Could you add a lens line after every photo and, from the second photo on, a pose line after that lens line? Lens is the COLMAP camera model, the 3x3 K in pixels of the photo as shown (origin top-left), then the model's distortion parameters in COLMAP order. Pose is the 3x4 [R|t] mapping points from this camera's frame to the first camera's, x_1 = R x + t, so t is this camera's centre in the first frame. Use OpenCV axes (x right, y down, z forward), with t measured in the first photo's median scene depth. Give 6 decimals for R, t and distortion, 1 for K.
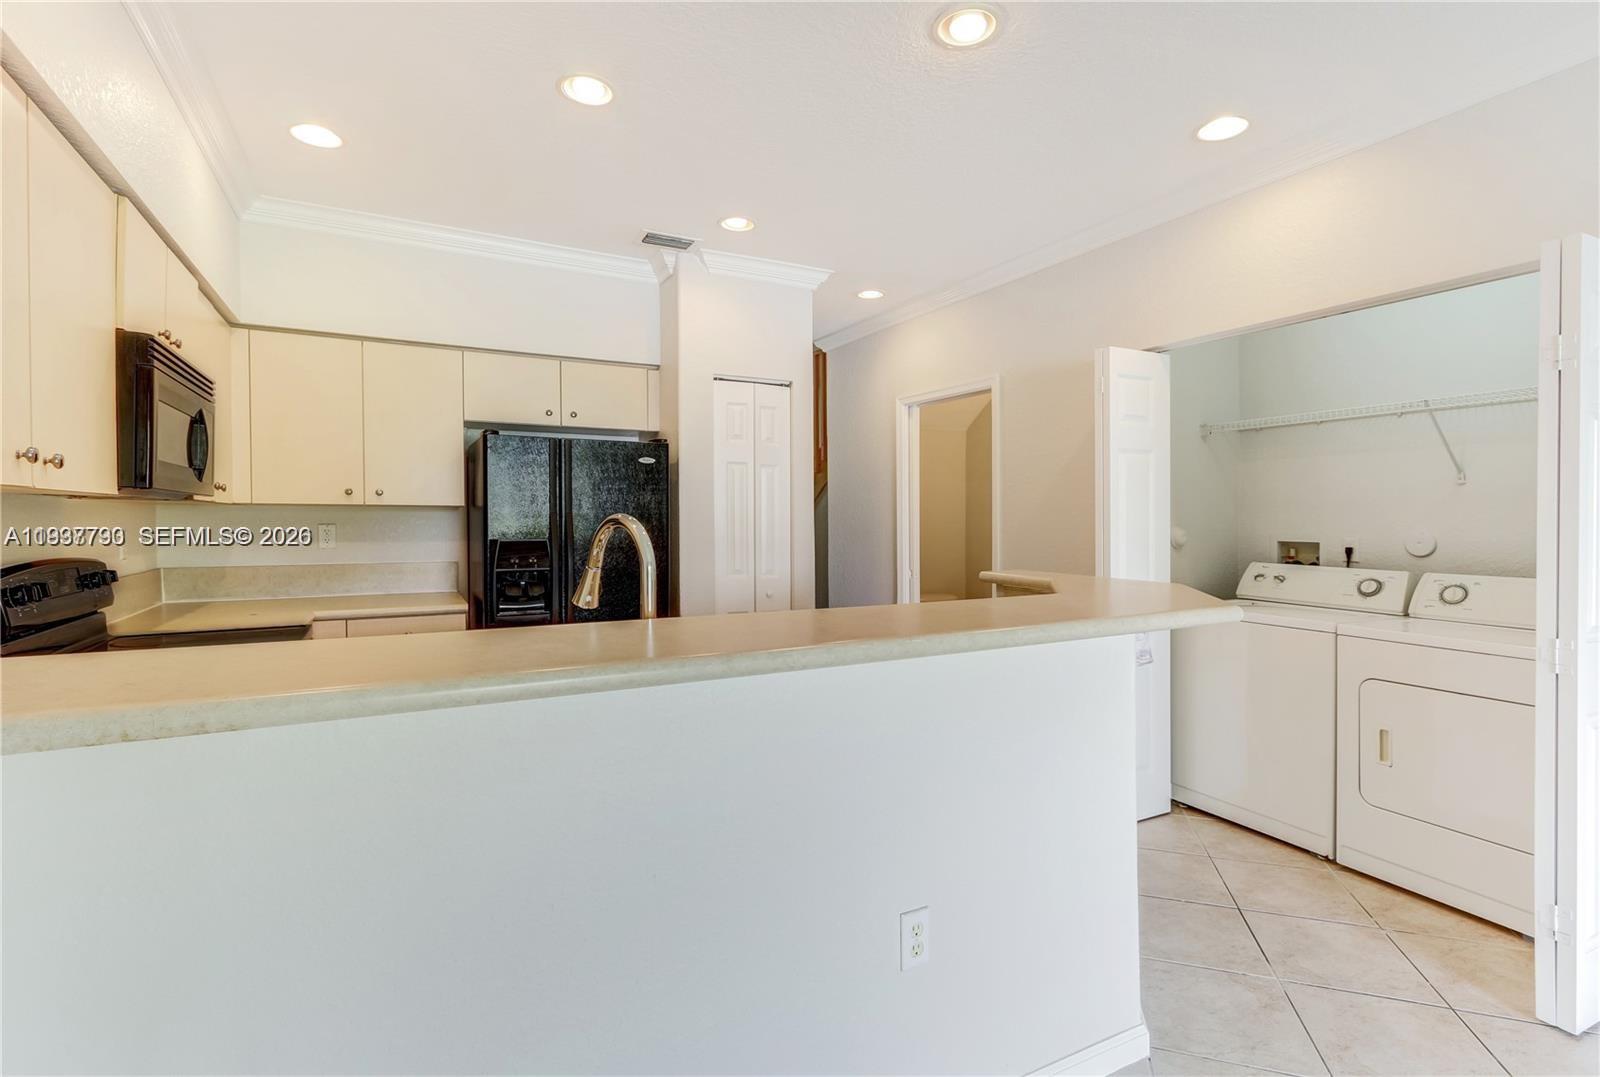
lens RADIAL K [[746.7, 0, 793.7], [0, 746.7, 542.4], [0, 0, 1]] dist [0.023412, -0.001444]
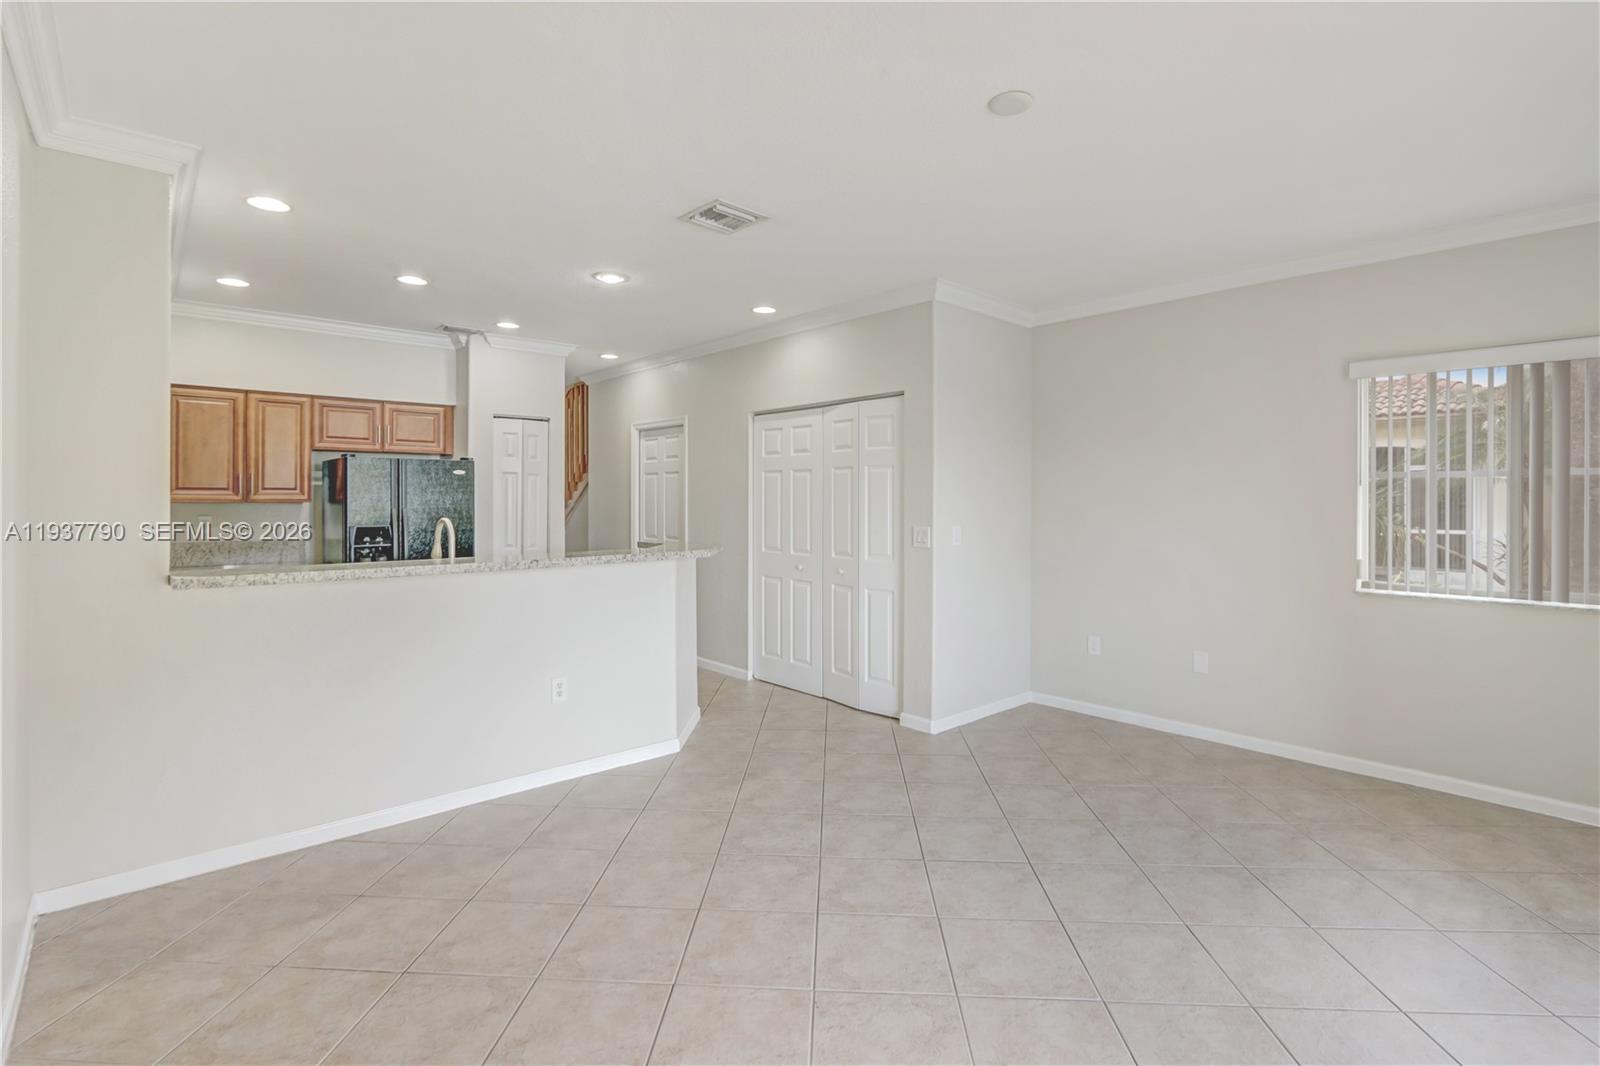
lens RADIAL K [[760.3, 0, 776.7], [0, 760.3, 494.2], [0, 0, 1]] dist [0.003150, -0.000249]
pose [[0.977312, 0.000900, 0.211805, 0.136167], [0.007099, 0.999290, -0.037000, -0.004042], [-0.211688, 0.037664, 0.976611, -0.656564]]
